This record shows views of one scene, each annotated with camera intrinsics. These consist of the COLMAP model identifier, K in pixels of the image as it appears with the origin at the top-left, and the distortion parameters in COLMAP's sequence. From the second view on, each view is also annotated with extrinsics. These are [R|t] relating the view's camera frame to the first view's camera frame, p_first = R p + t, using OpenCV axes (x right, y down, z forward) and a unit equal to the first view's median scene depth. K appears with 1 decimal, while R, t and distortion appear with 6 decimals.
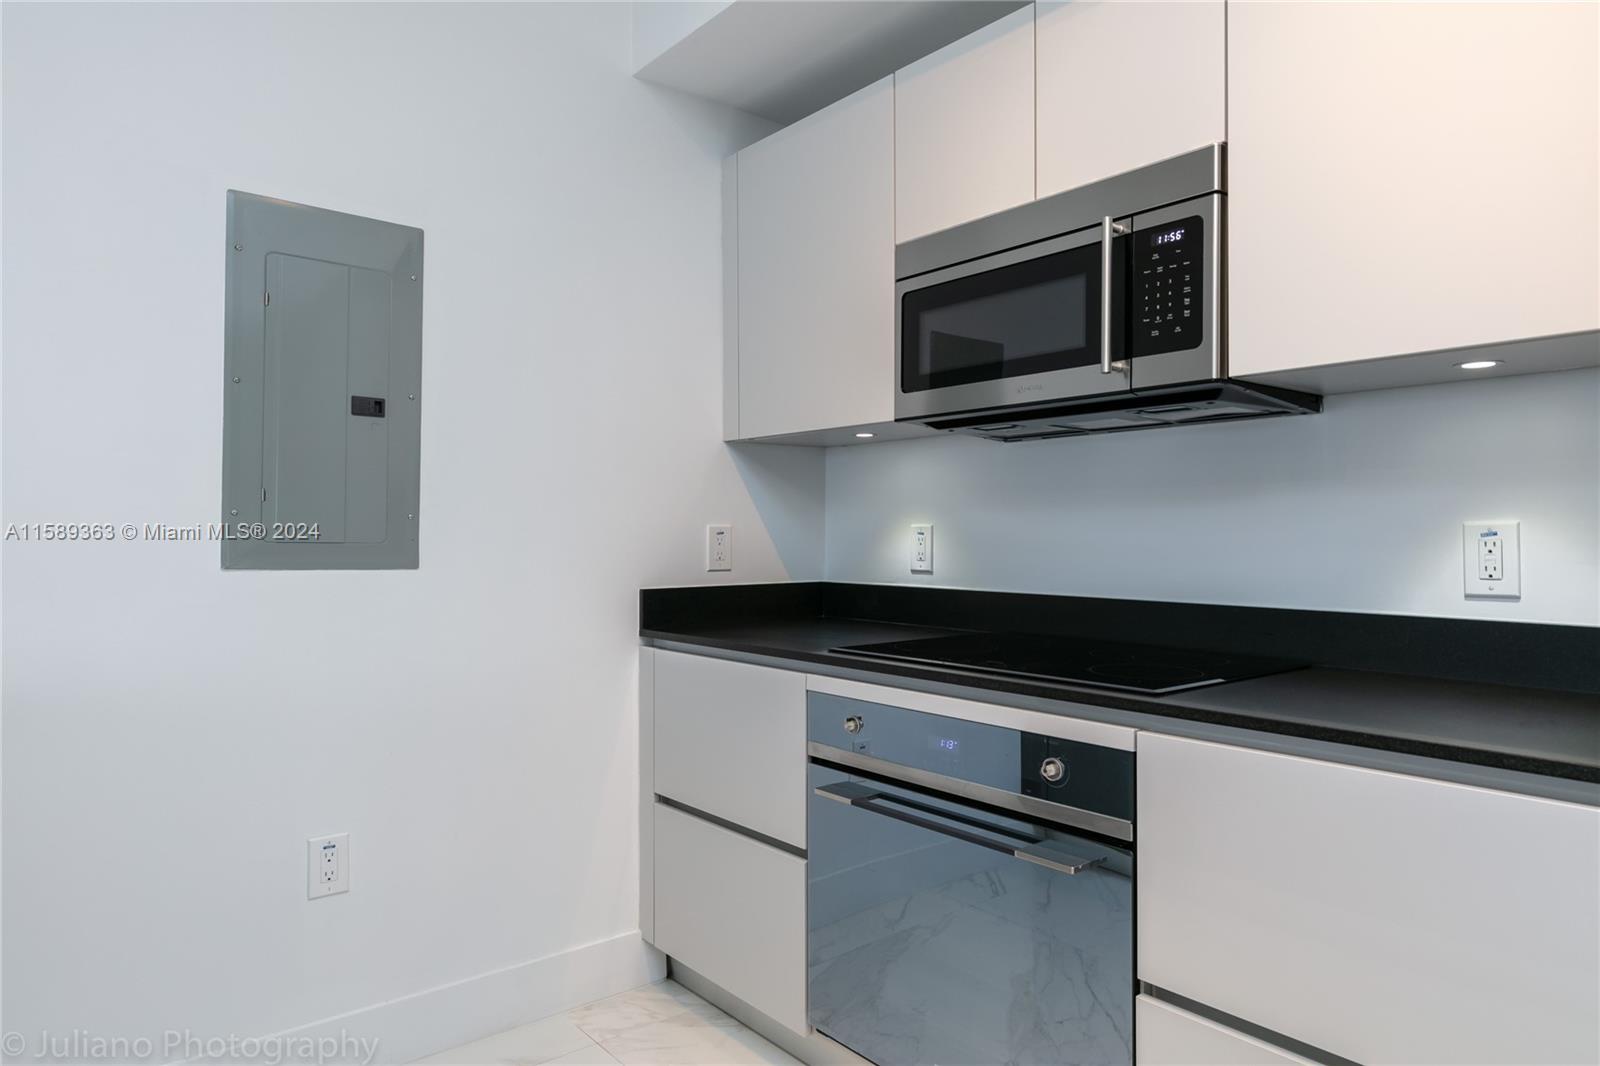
lens RADIAL K [[993.2, 0, 795.5], [0, 993.2, 533.5], [0, 0, 1]] dist [0.007591, 0.000416]
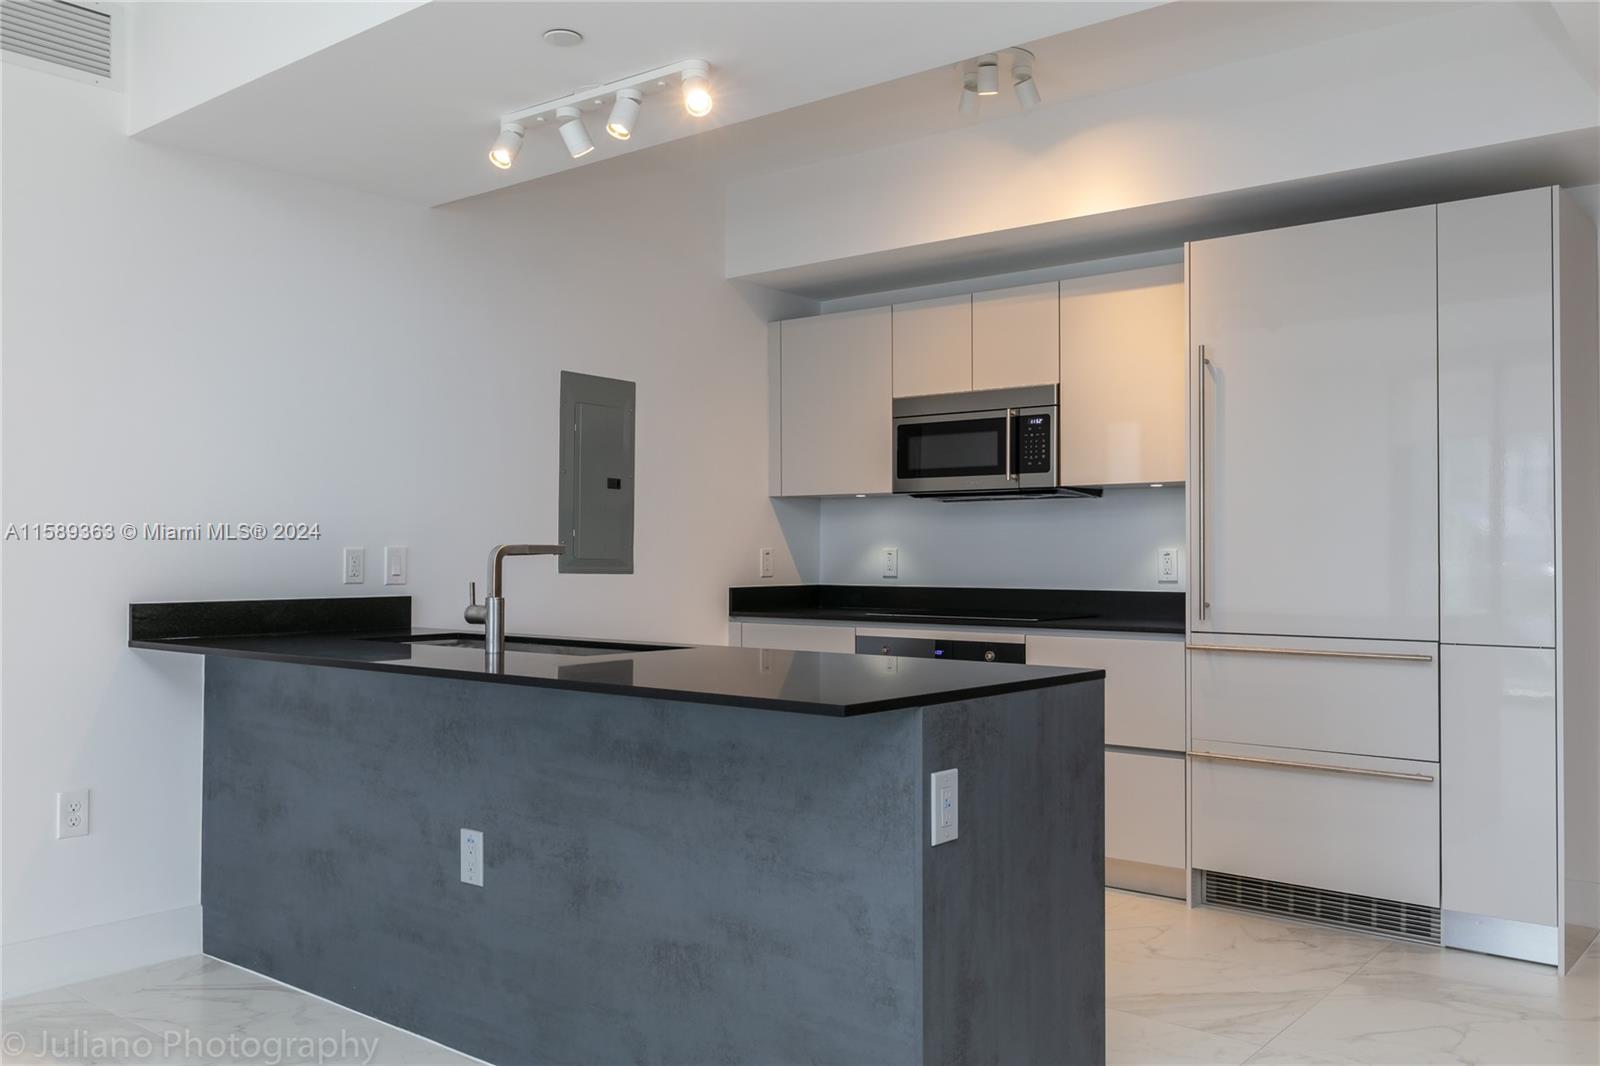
lens RADIAL K [[1307.1, 0, 792.5], [0, 1307.1, 528.2], [0, 0, 1]] dist [-0.006261, 0.001927]
pose [[0.979228, 0.004050, 0.202721, -0.639745], [-0.000097, 0.999810, -0.019505, -0.000678], [-0.202762, 0.019080, 0.979042, -1.492153]]
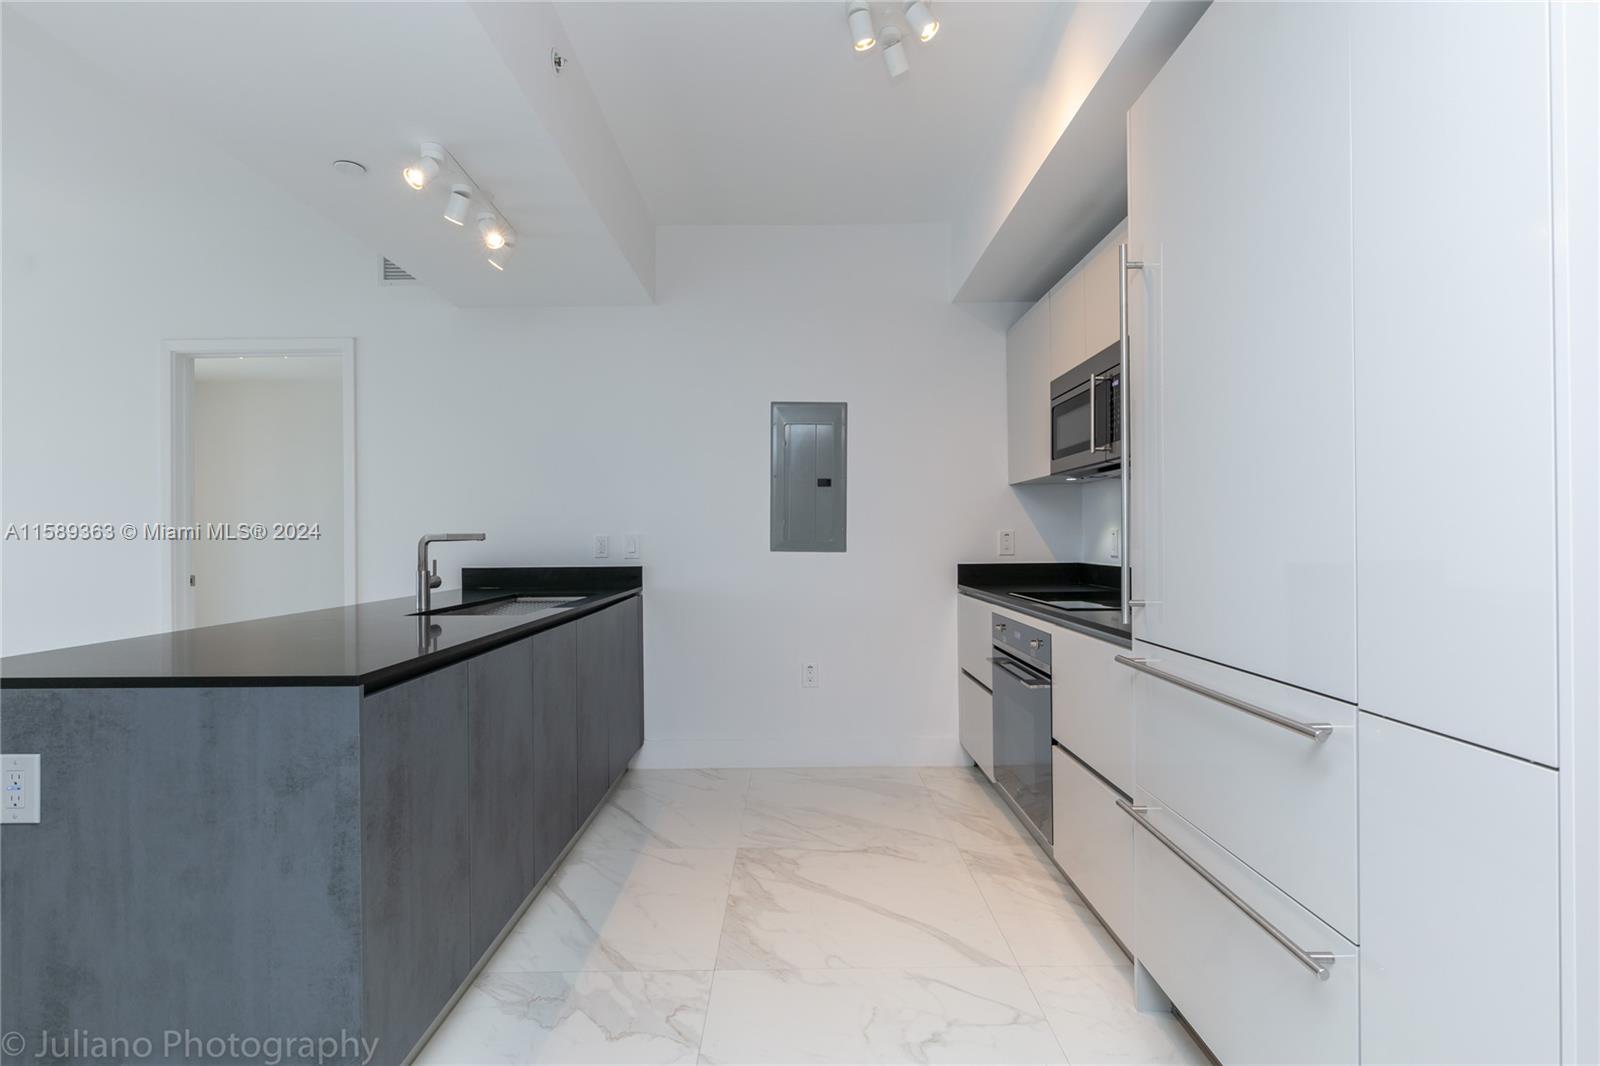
lens RADIAL K [[777.1, 0, 798.0], [0, 777.1, 533.6], [0, 0, 1]] dist [-0.004194, -0.000166]
pose [[0.781624, -0.010311, -0.623665, 0.712062], [0.009875, 0.999943, -0.004156, -0.000477], [0.623672, -0.002911, 0.781681, -0.503006]]
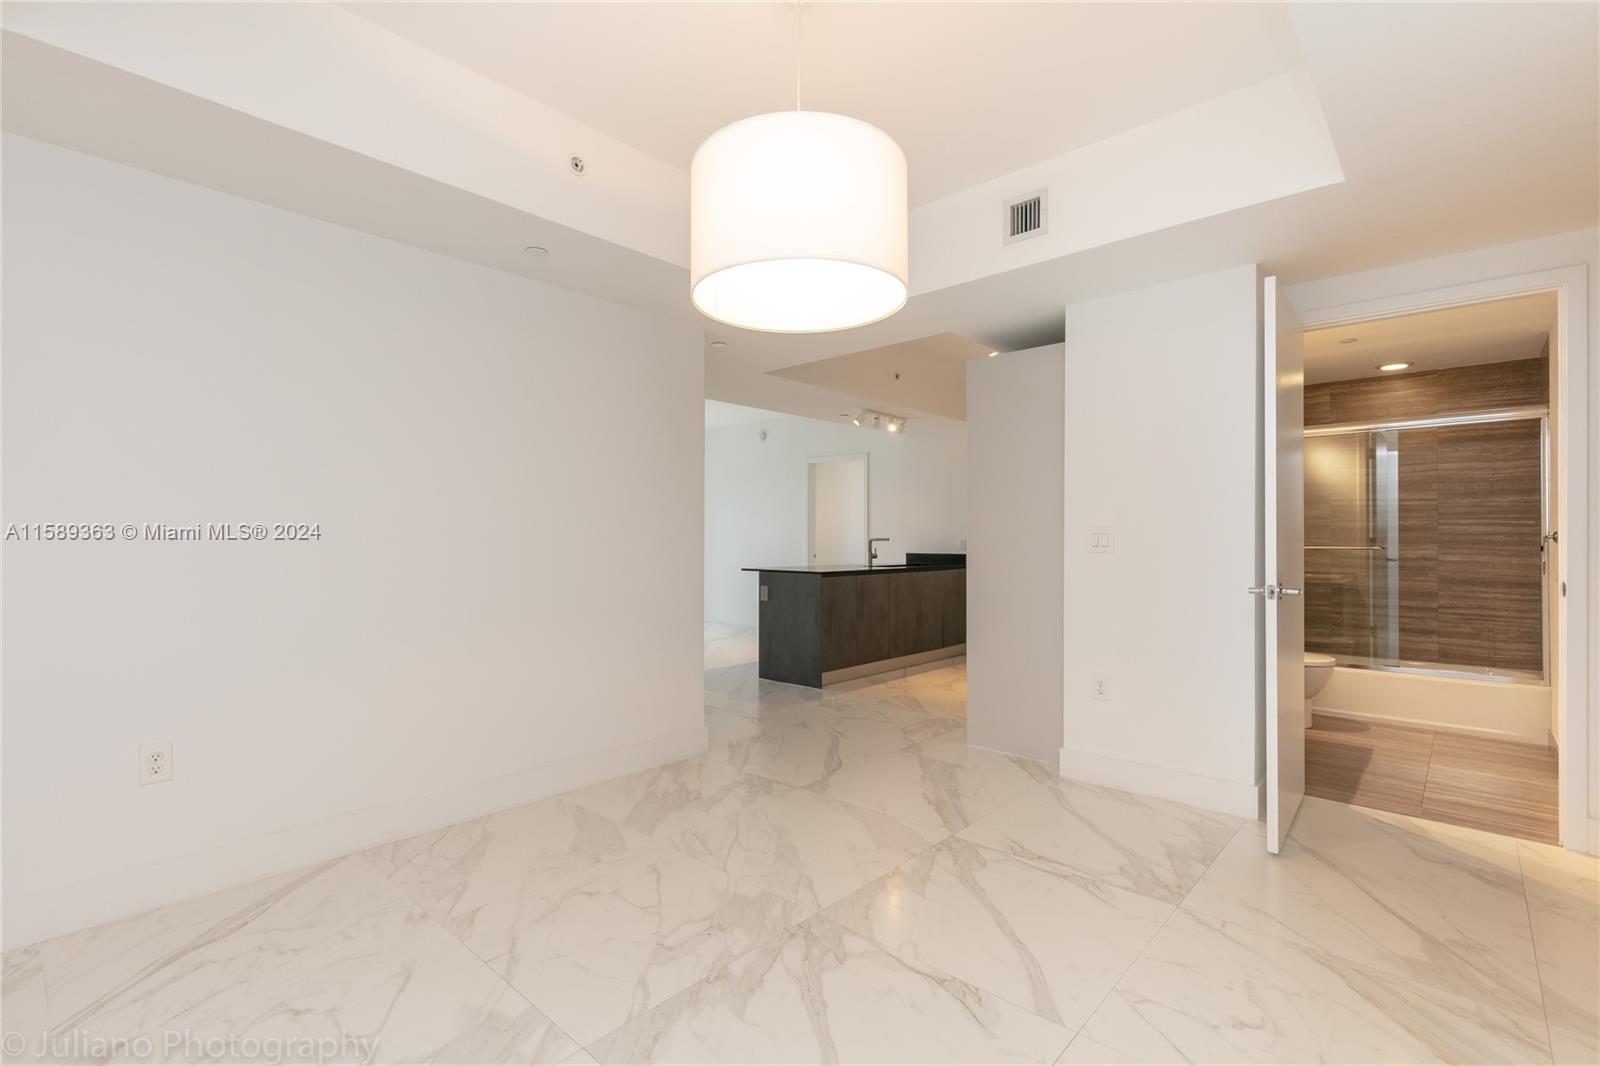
lens RADIAL K [[719.4, 0, 802.2], [0, 719.4, 536.9], [0, 0, 1]] dist [0.001086, 0.000112]
pose [[0.159527, -0.003733, -0.987186, 2.714002], [-0.001317, 0.999991, -0.003994, -0.003980], [0.987193, 0.001937, 0.159521, -0.719313]]
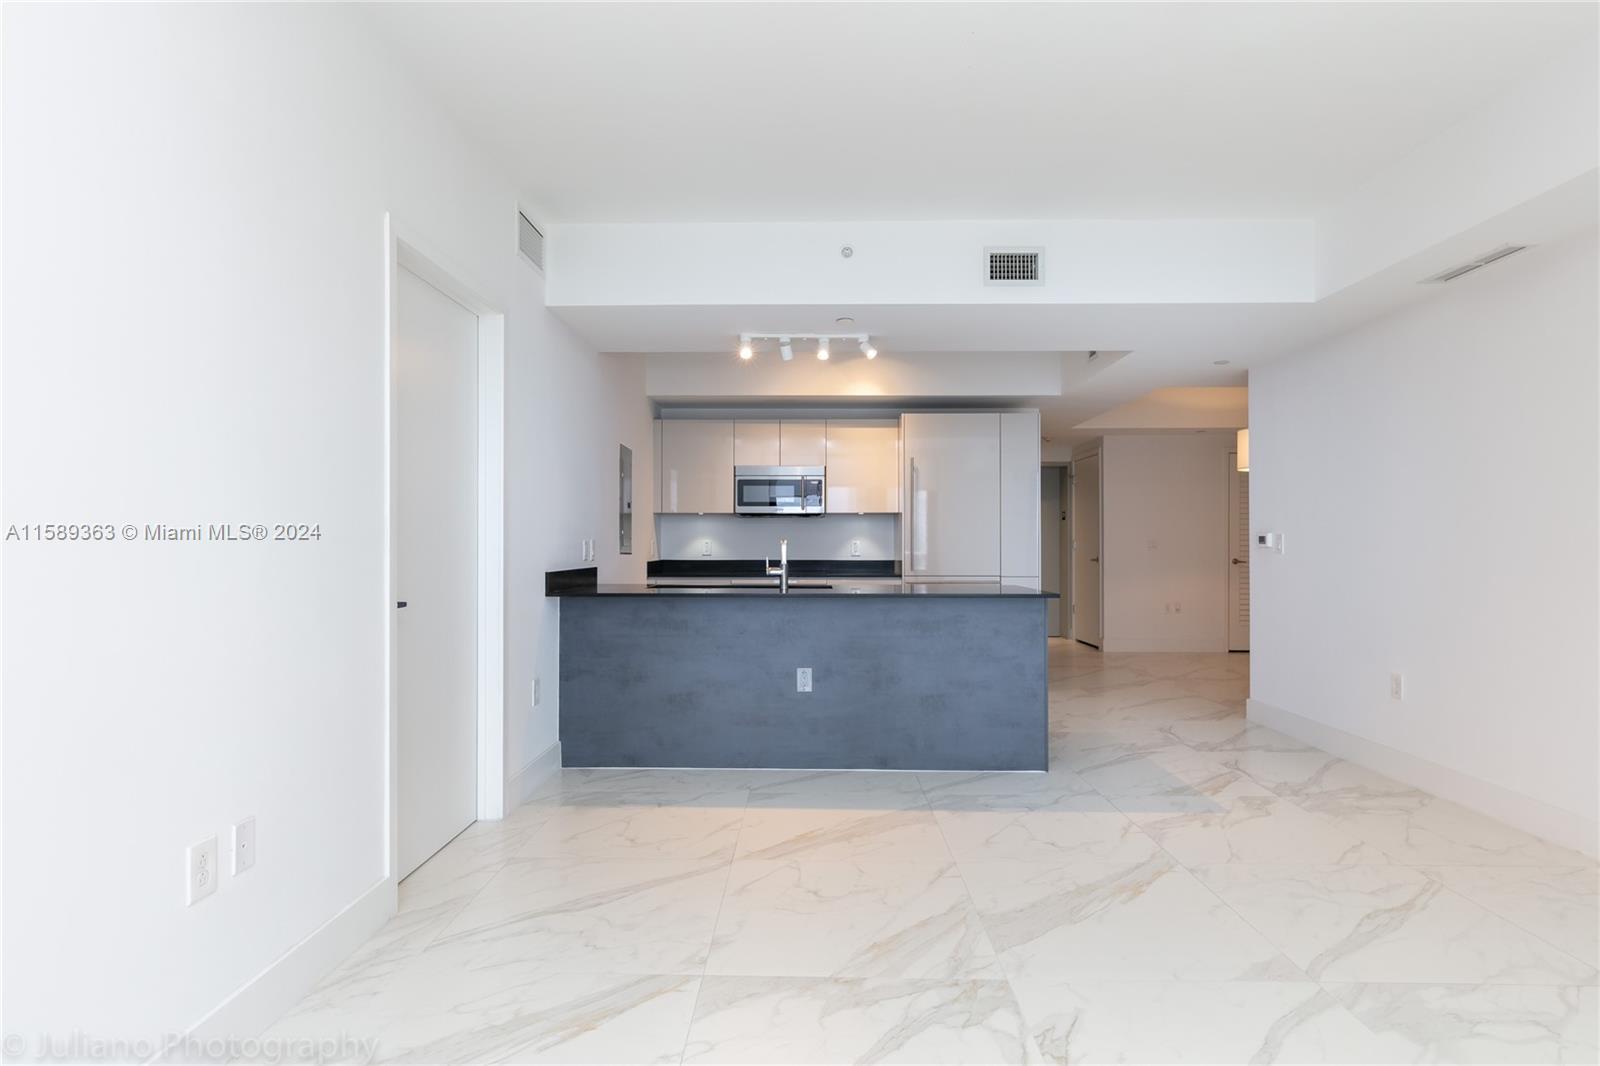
lens RADIAL K [[822.3, 0, 780.2], [0, 822.3, 533.4], [0, 0, 1]] dist [-0.015443, -0.000664]
pose [[0.656188, 0.008923, 0.754545, -2.344122], [-0.001681, 0.999945, -0.010363, -0.007141], [-0.754596, 0.005531, 0.656167, -1.279995]]
